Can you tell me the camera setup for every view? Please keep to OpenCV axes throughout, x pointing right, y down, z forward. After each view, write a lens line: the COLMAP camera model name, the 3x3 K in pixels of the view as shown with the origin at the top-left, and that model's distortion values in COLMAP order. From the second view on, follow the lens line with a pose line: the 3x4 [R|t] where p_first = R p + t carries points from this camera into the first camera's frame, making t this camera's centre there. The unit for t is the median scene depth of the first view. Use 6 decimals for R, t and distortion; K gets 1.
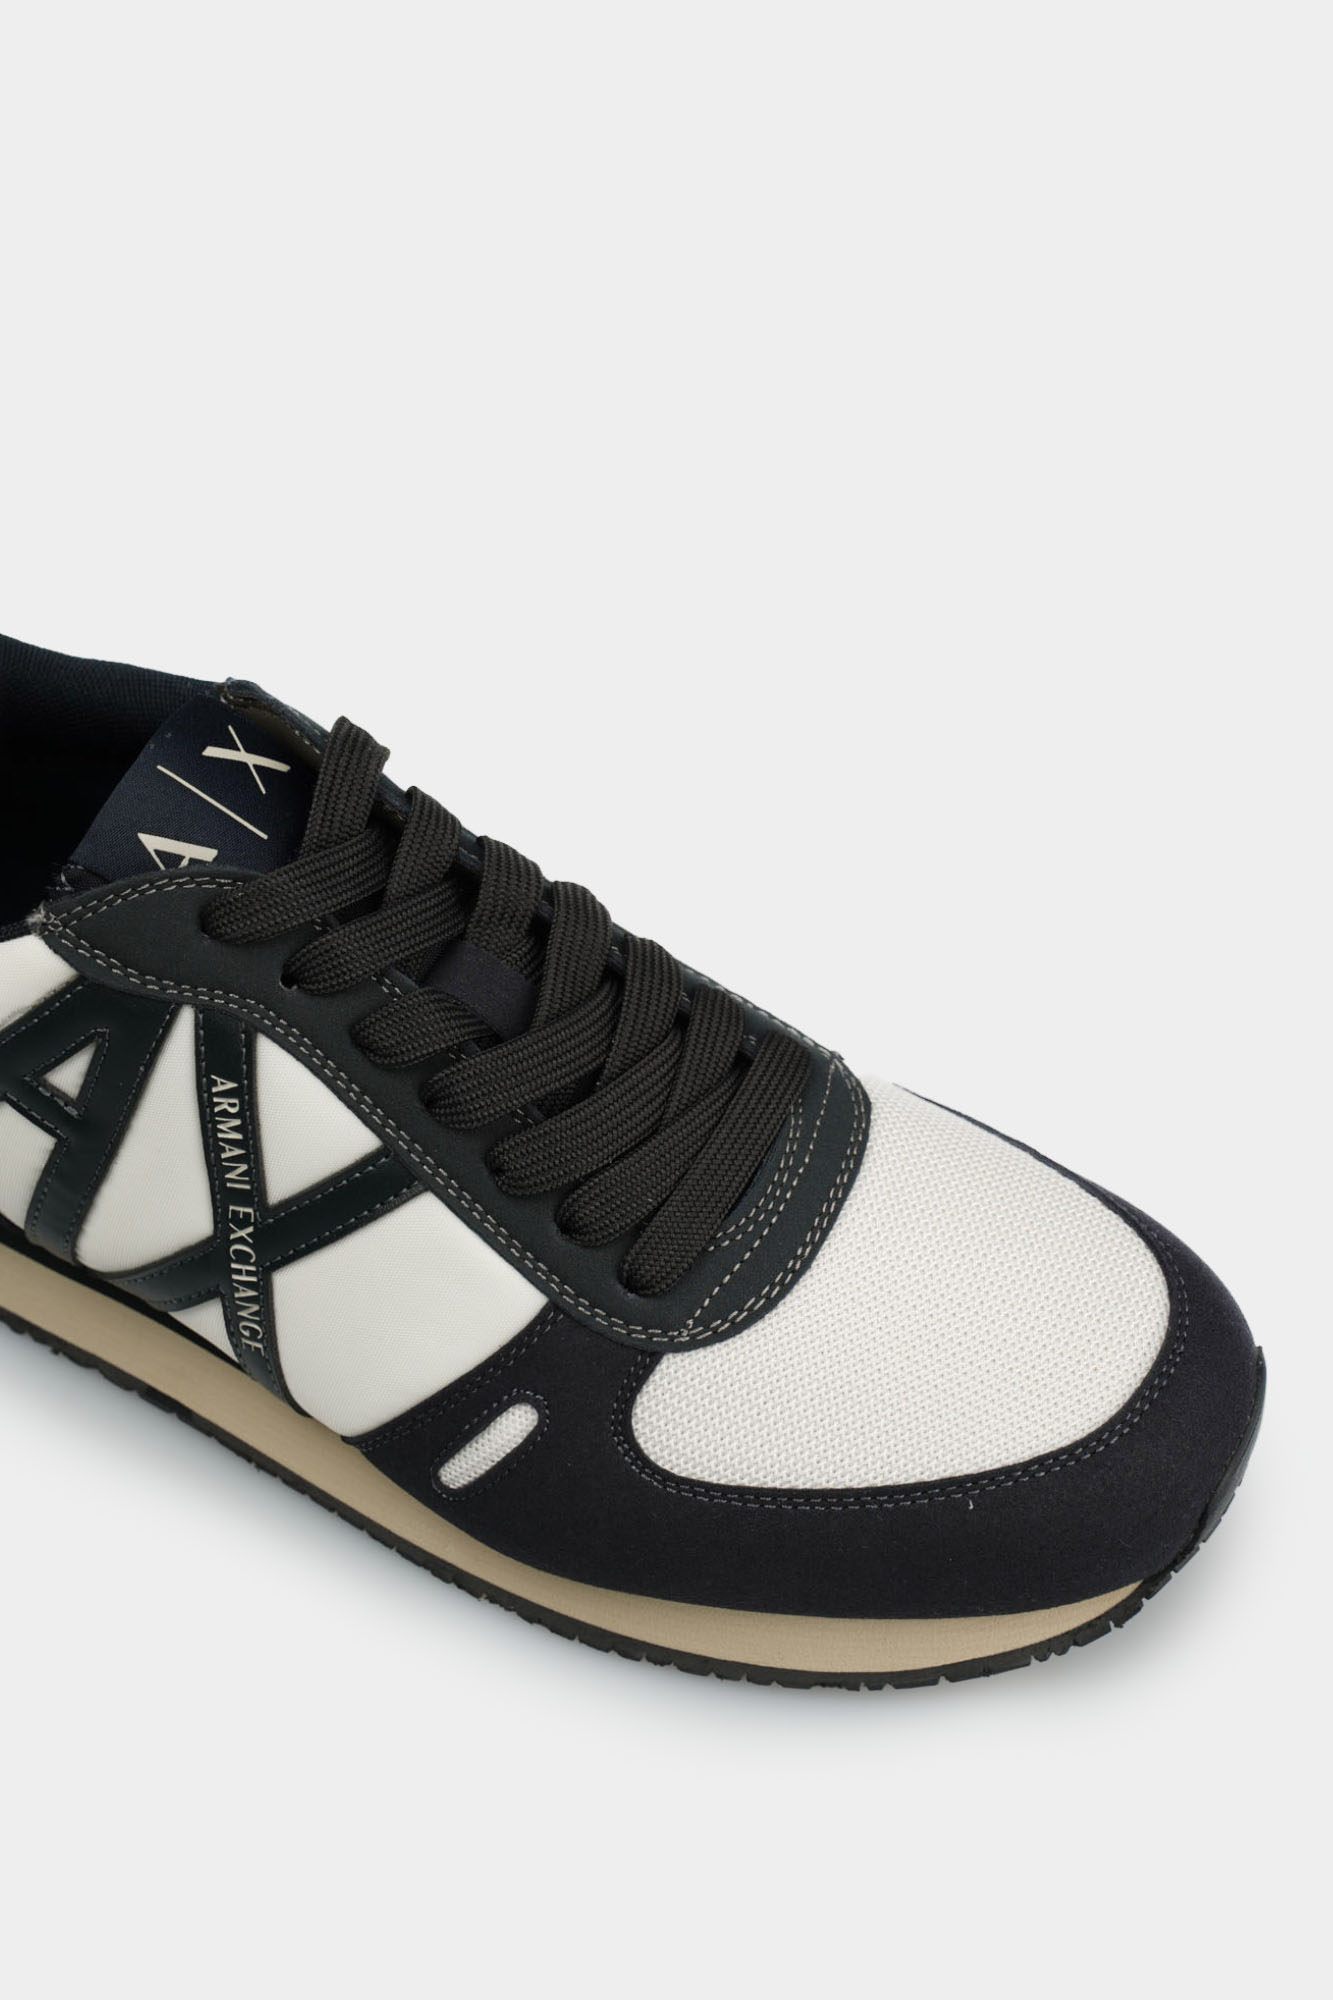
lens RADIAL K [[3369.6, 0, 666.5], [0, 3369.6, 1000.0], [0, 0, 1]] dist [0.051039, 0.015877]
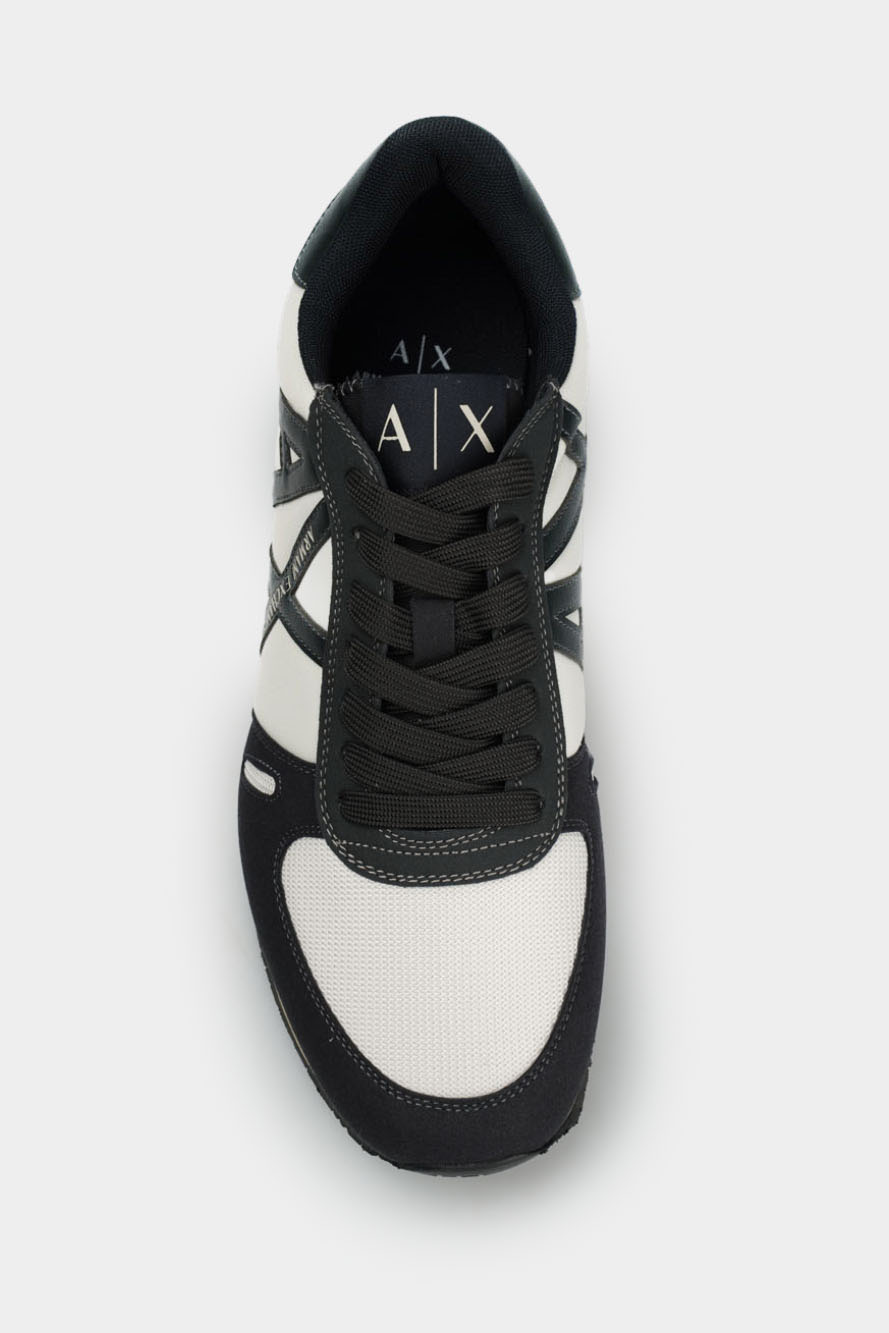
lens RADIAL K [[2245.9, 0, 444.5], [0, 2245.9, 666.5], [0, 0, 1]] dist [0.051039, 0.015877]
pose [[0.458637, 0.842189, -0.283497, 0.274371], [-0.671900, 0.537446, 0.509609, -0.557645], [0.581552, -0.043244, 0.812359, 0.116672]]
